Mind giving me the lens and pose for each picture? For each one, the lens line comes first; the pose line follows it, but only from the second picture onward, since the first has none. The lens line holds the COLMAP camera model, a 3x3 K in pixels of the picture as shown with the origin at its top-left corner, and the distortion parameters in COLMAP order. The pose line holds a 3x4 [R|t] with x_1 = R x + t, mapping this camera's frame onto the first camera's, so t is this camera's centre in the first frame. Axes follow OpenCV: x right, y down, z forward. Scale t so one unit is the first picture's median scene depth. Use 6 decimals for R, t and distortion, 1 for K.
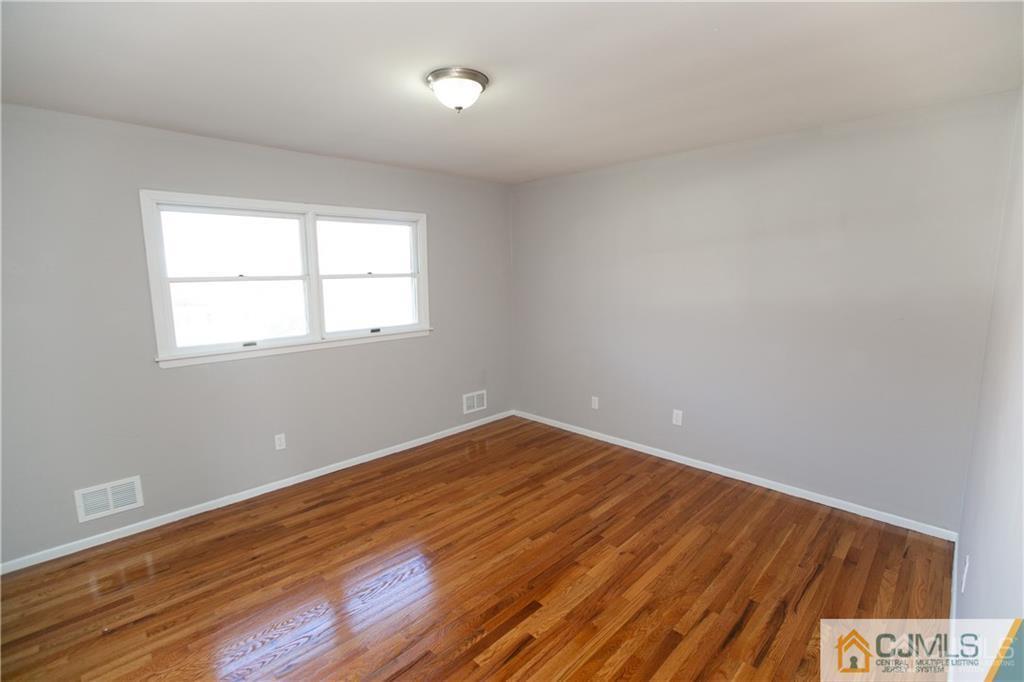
lens RADIAL K [[460.6, 0, 521.0], [0, 460.6, 341.1], [0, 0, 1]] dist [-0.064989, 0.027152]
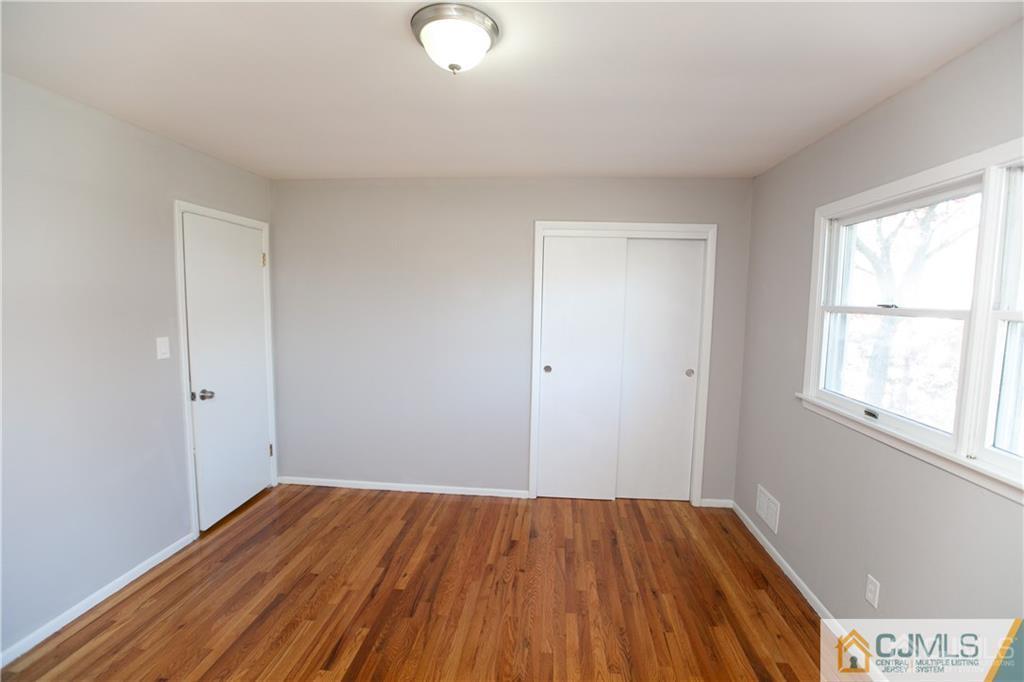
lens RADIAL K [[460.6, 0, 521.0], [0, 460.6, 341.1], [0, 0, 1]] dist [-0.064989, 0.027152]
pose [[-0.761999, 0.056881, -0.645075, 0.246652], [-0.106738, 0.971478, 0.211748, -0.242784], [0.638721, 0.230206, -0.734194, 1.585529]]
